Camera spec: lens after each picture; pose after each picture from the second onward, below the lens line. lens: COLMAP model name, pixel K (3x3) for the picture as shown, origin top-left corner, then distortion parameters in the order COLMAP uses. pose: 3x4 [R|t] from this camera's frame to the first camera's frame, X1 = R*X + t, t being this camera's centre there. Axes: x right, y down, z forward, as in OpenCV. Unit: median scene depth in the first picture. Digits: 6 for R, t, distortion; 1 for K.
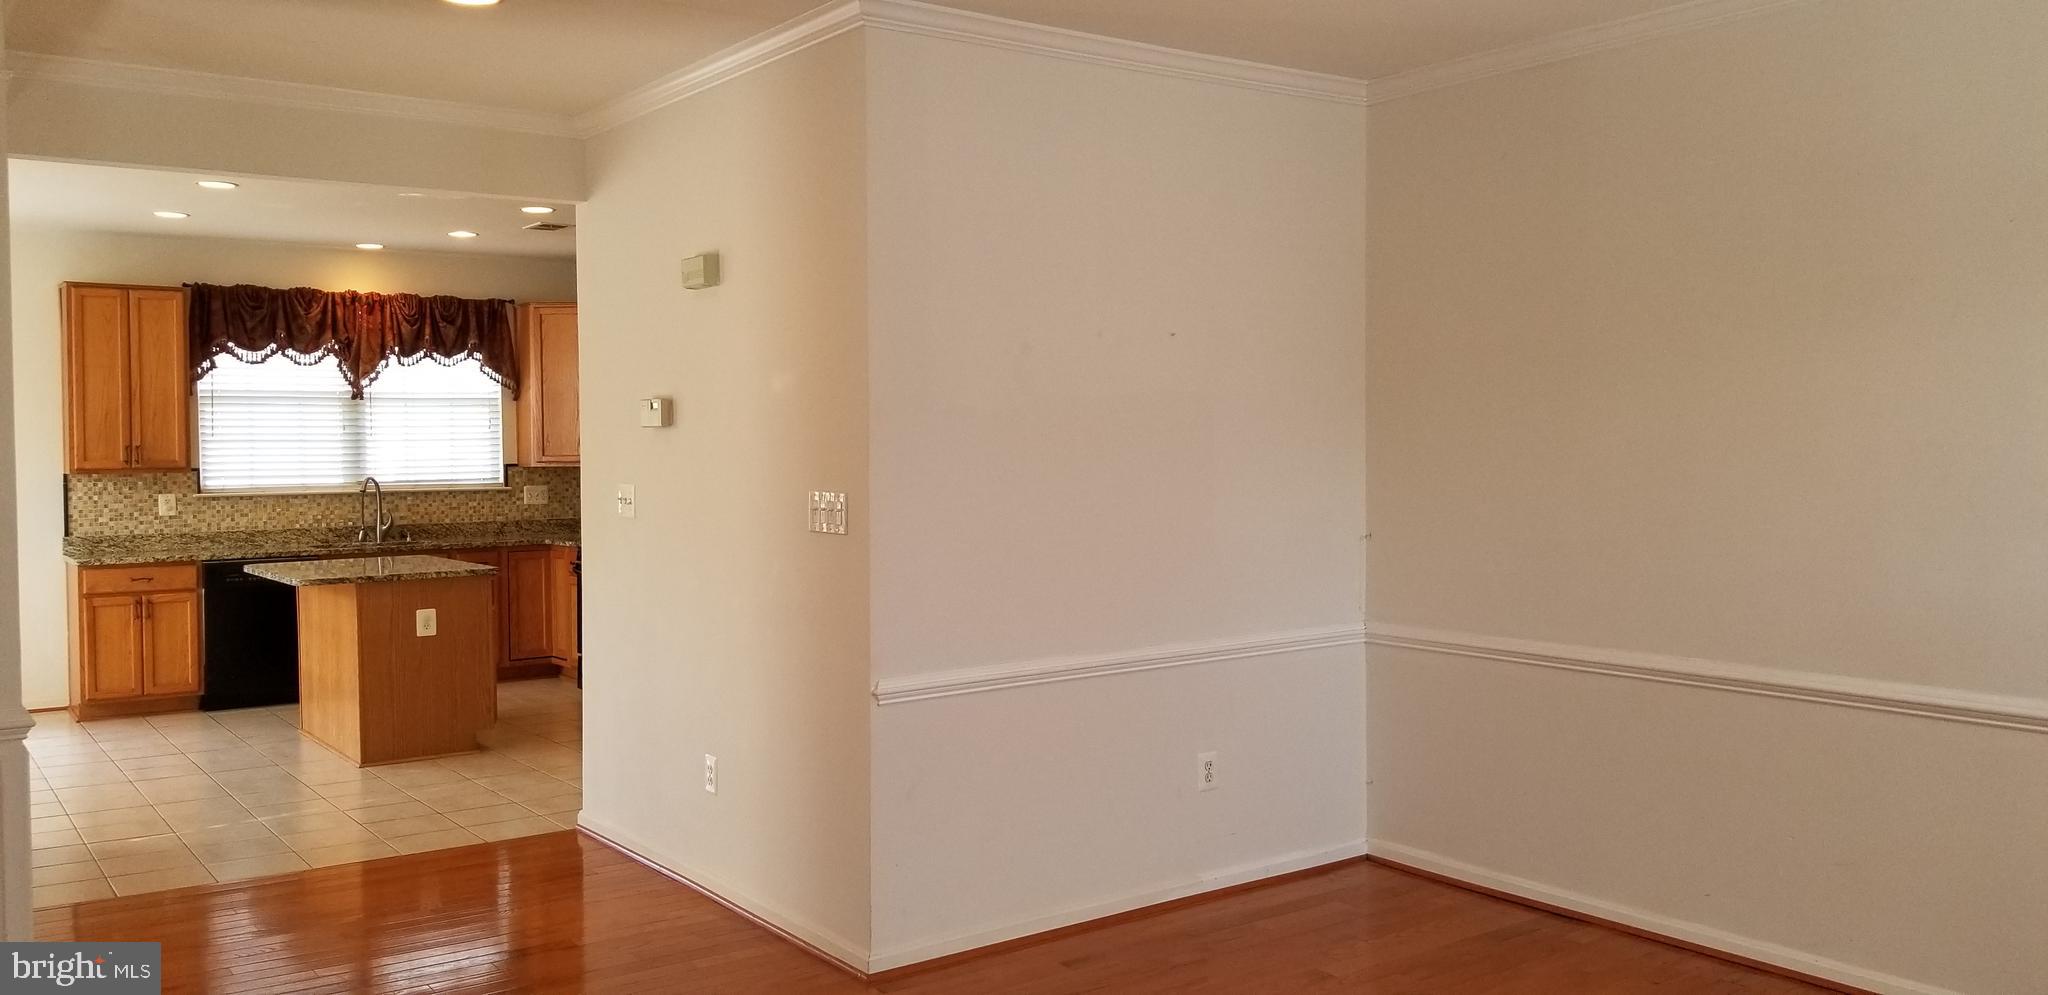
lens RADIAL K [[1593.0, 0, 1048.7], [0, 1593.0, 481.1], [0, 0, 1]] dist [0.092151, -0.162124]
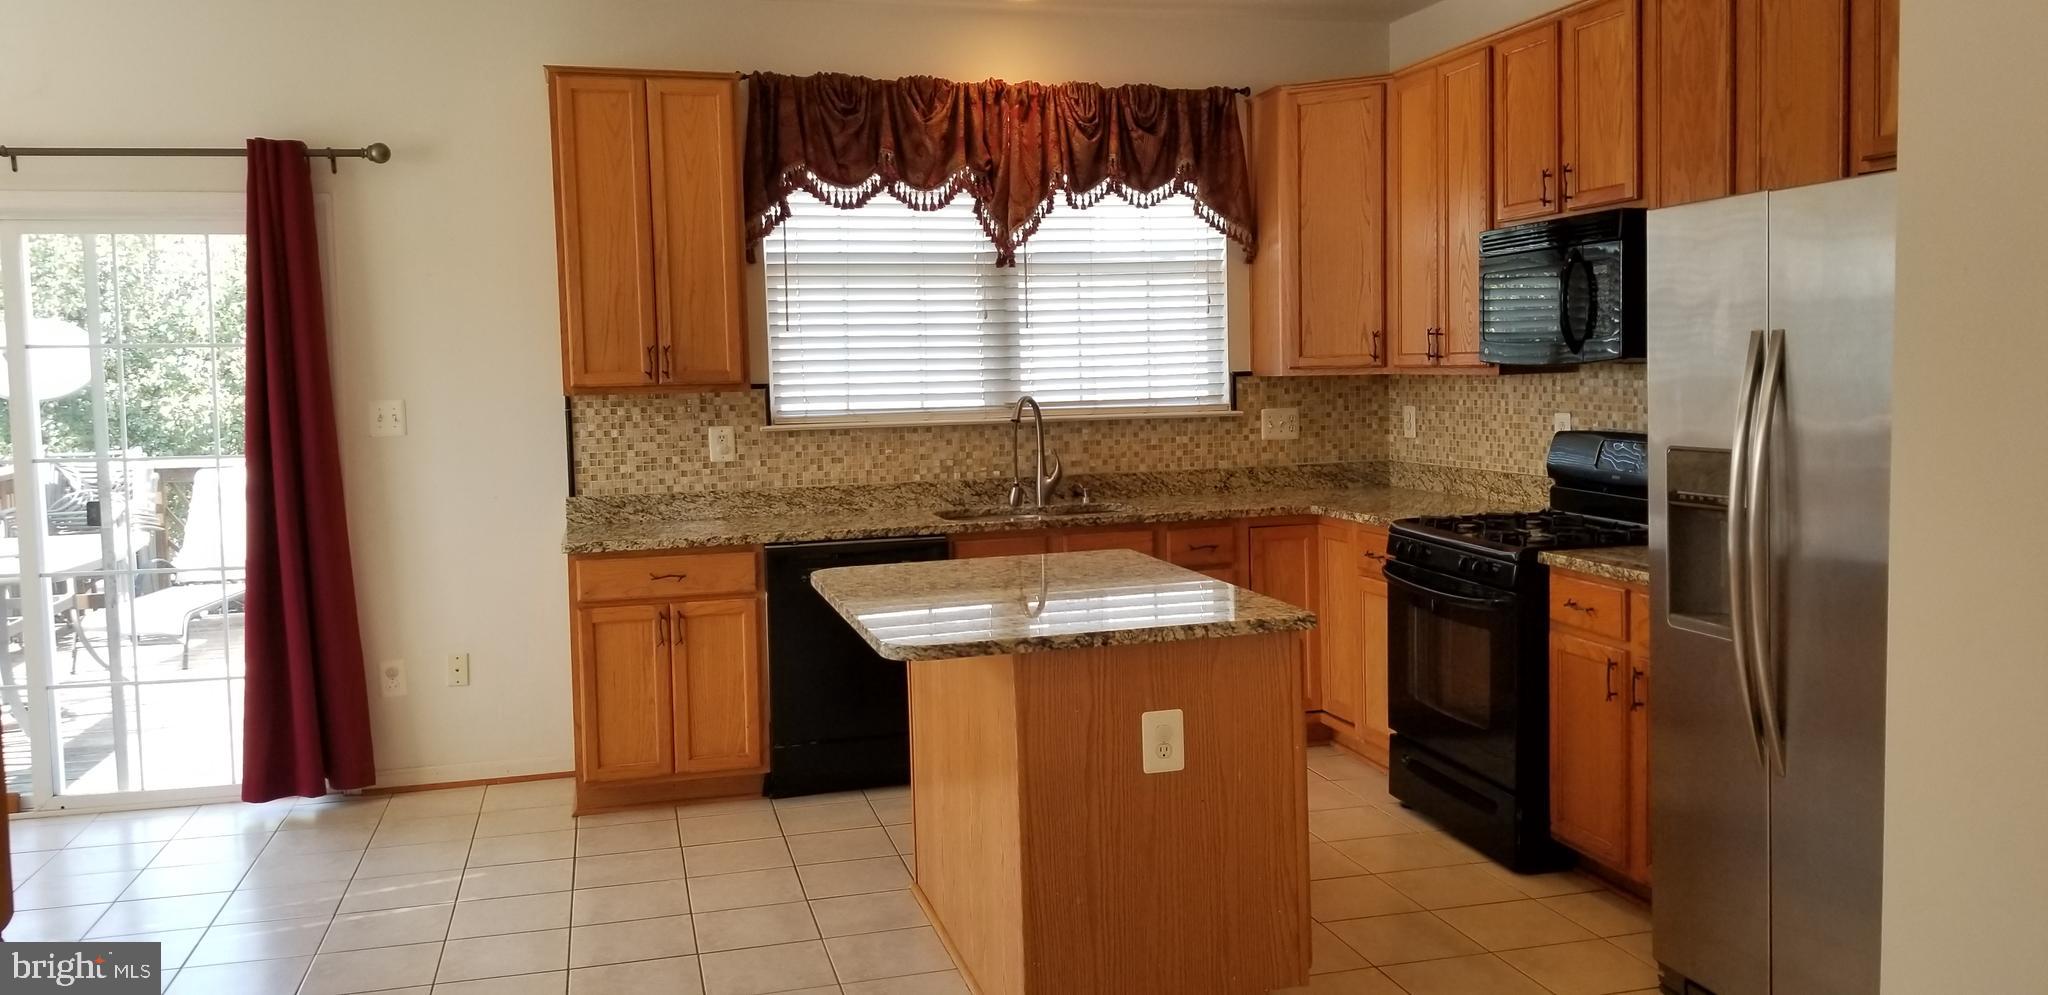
lens RADIAL K [[1593.0, 0, 1049.5], [0, 1593.0, 466.4], [0, 0, 1]] dist [0.092151, -0.162124]
pose [[0.931826, 0.011882, -0.362711, -0.215333], [0.005889, 0.998837, 0.047849, -0.005170], [0.362858, -0.046723, 0.930672, 0.491141]]
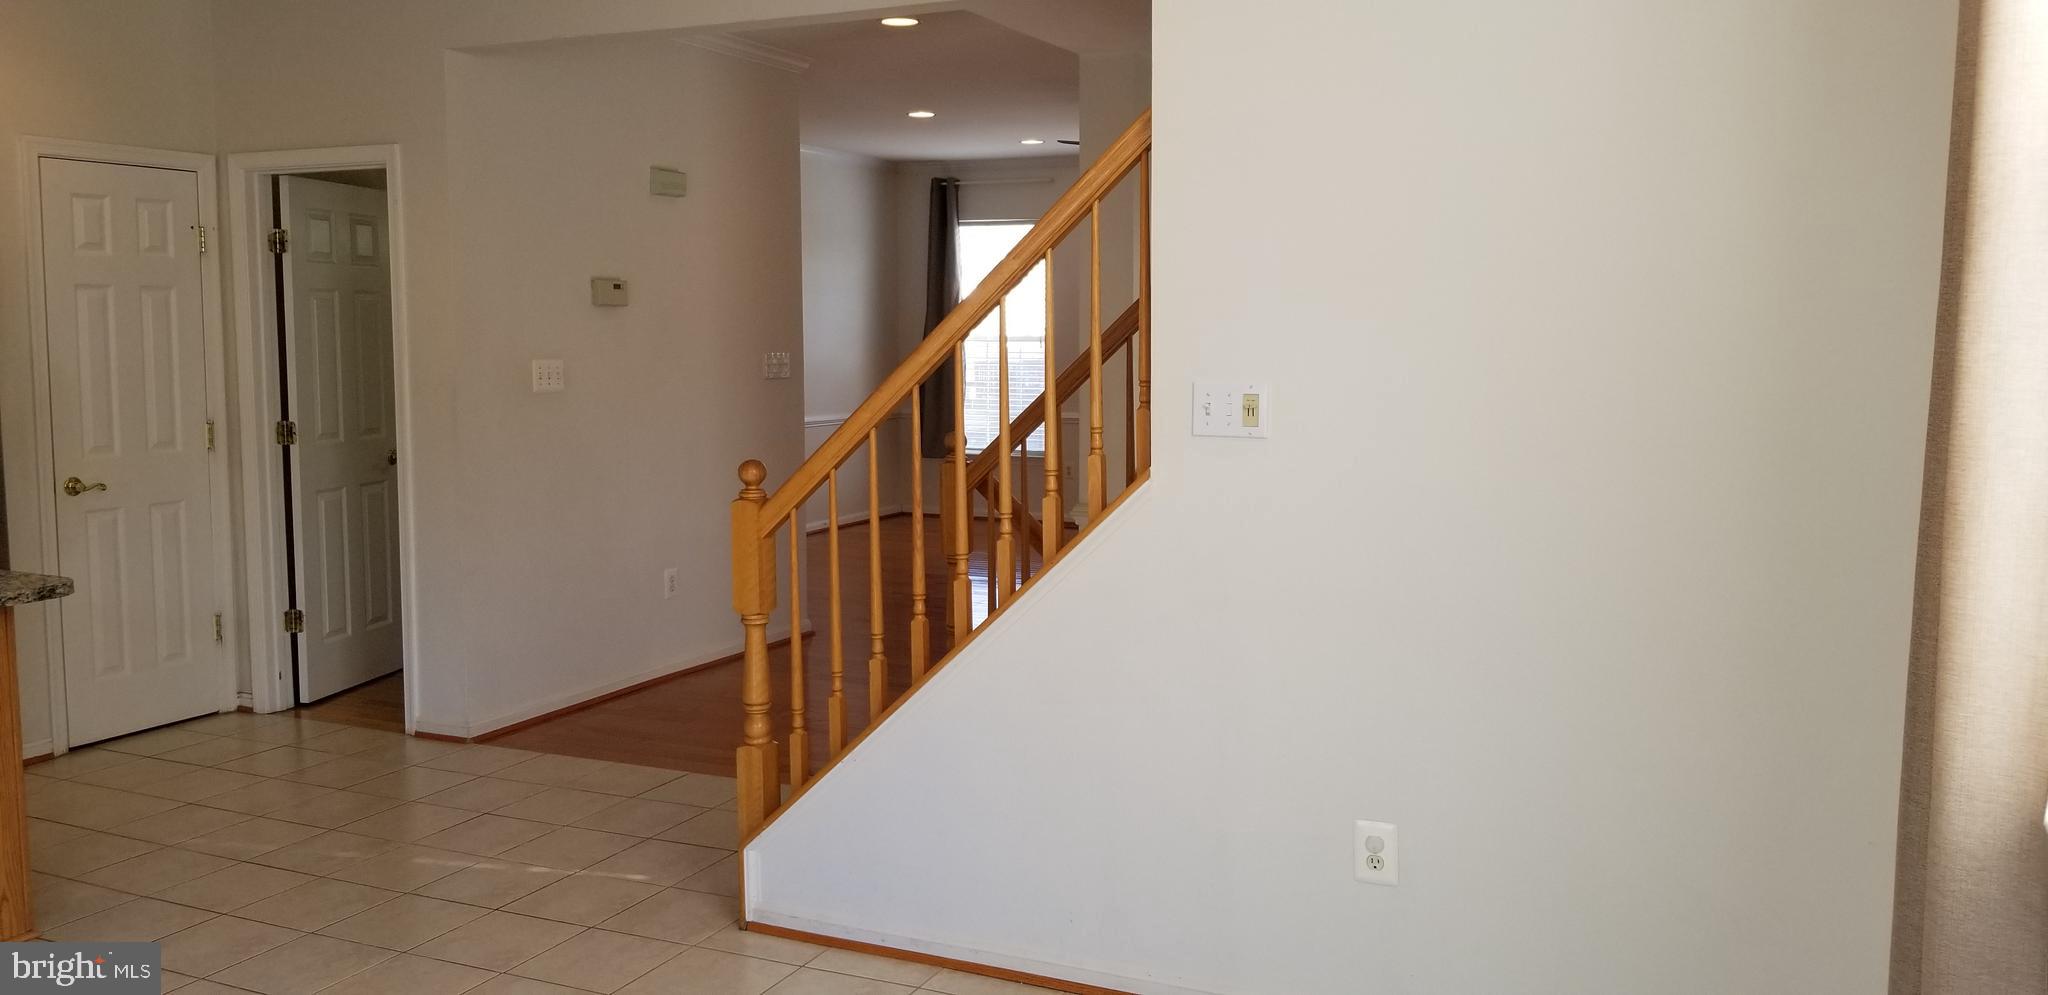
lens RADIAL K [[1593.0, 0, 1019.7], [0, 1593.0, 471.8], [0, 0, 1]] dist [0.092151, -0.162124]
pose [[-0.474129, -0.070900, 0.877596, -0.825528], [0.029466, 0.994916, 0.096298, -0.010244], [-0.879962, 0.071517, -0.469629, 0.768341]]
